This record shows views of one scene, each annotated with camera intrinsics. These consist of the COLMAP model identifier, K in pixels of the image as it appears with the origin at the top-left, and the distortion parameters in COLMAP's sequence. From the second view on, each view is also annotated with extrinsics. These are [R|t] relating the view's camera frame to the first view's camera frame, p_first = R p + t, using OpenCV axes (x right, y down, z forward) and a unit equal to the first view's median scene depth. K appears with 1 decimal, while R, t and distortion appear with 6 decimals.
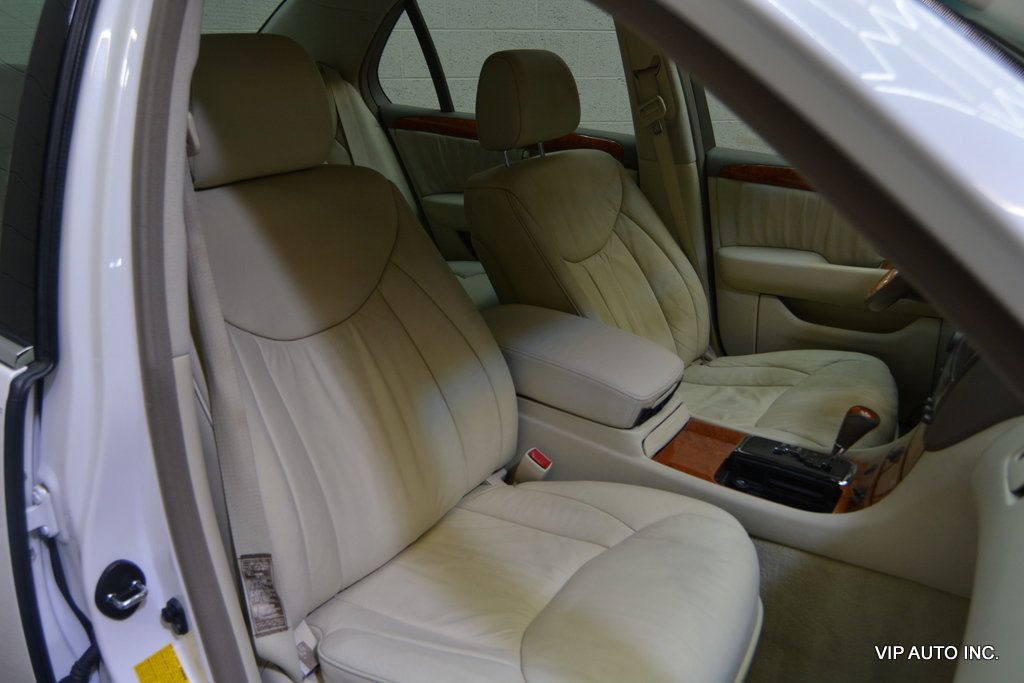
lens RADIAL K [[781.8, 0, 503.4], [0, 781.8, 331.6], [0, 0, 1]] dist [-0.001033, -0.001589]
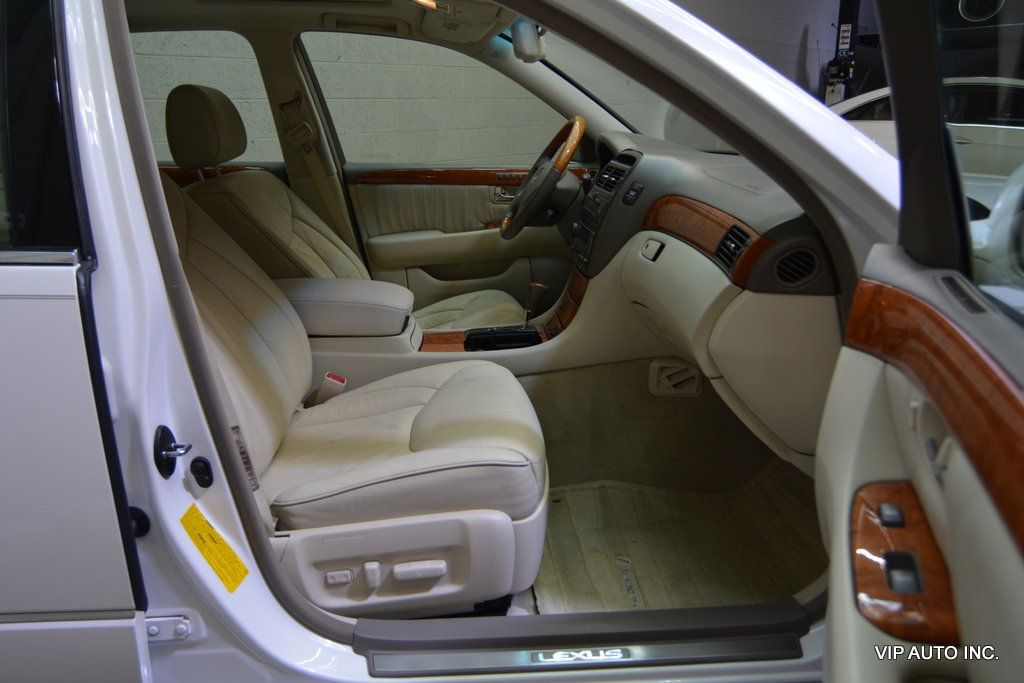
lens RADIAL K [[781.8, 0, 503.4], [0, 781.8, 331.6], [0, 0, 1]] dist [-0.001033, -0.001589]
pose [[0.793296, -0.189667, 0.578540, -0.363875], [0.256123, 0.966028, -0.034497, 0.161010], [-0.552343, 0.175544, 0.814925, -0.156008]]
